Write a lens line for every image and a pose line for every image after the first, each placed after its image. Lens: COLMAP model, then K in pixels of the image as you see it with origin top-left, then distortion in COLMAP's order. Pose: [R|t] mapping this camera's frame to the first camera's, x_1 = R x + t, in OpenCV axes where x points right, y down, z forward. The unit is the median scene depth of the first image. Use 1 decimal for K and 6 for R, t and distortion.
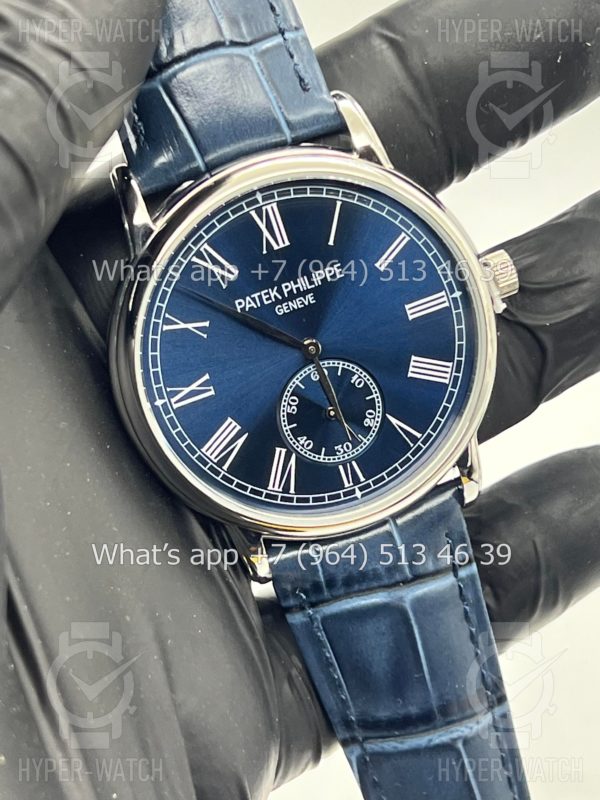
lens RADIAL K [[1819.5, 0, 297.7], [0, 1819.5, 403.9], [0, 0, 1]] dist [0.226889, 0.000000]
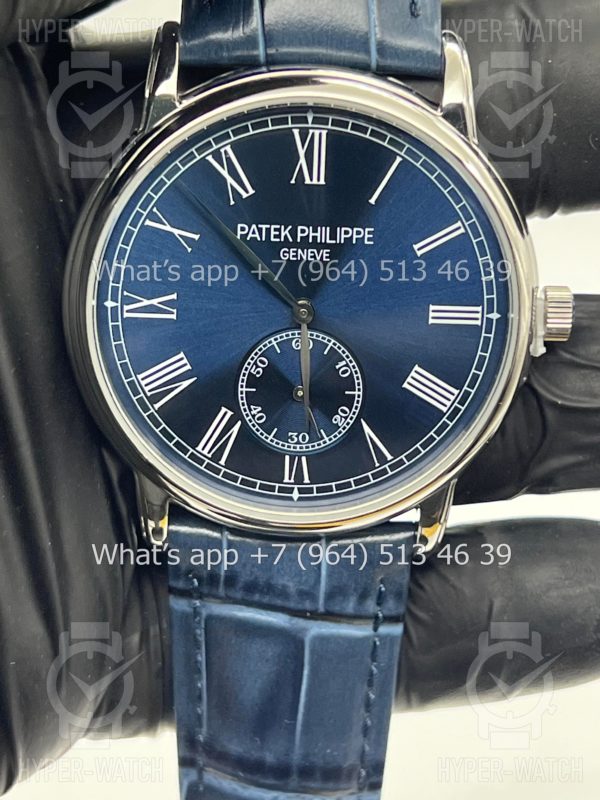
lens RADIAL K [[1819.5, 0, 297.8], [0, 1819.5, 398.1], [0, 0, 1]] dist [0.226889, 0.000000]
pose [[0.924695, 0.372747, -0.077452, 0.083450], [-0.371102, 0.927925, 0.035182, -0.021859], [0.084984, -0.003790, 0.996375, 0.171419]]
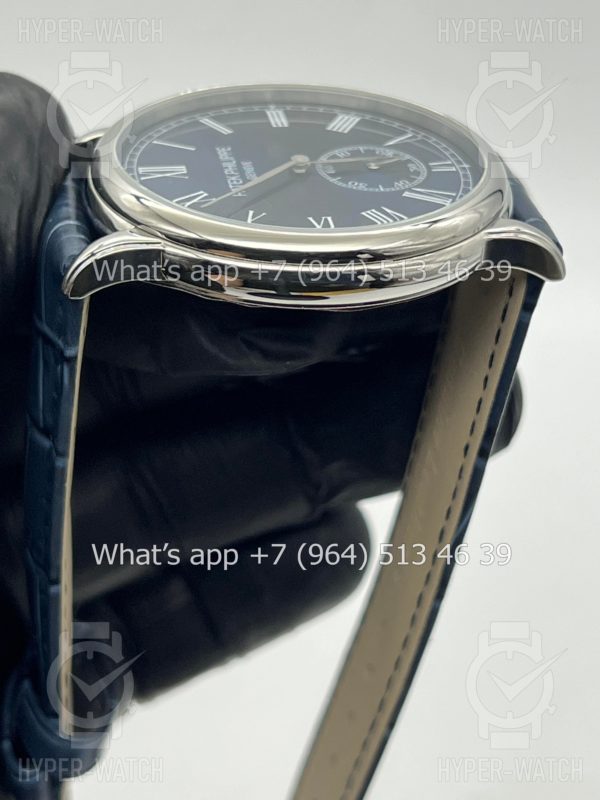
lens RADIAL K [[1819.5, 0, 298.4], [0, 1819.5, 399.5], [0, 0, 1]] dist [0.226889, 0.000000]
pose [[0.160944, -0.637584, 0.753382, -0.767426], [0.977457, -0.002724, -0.211118, 0.164801], [0.136658, 0.770376, 0.622772, 0.508310]]
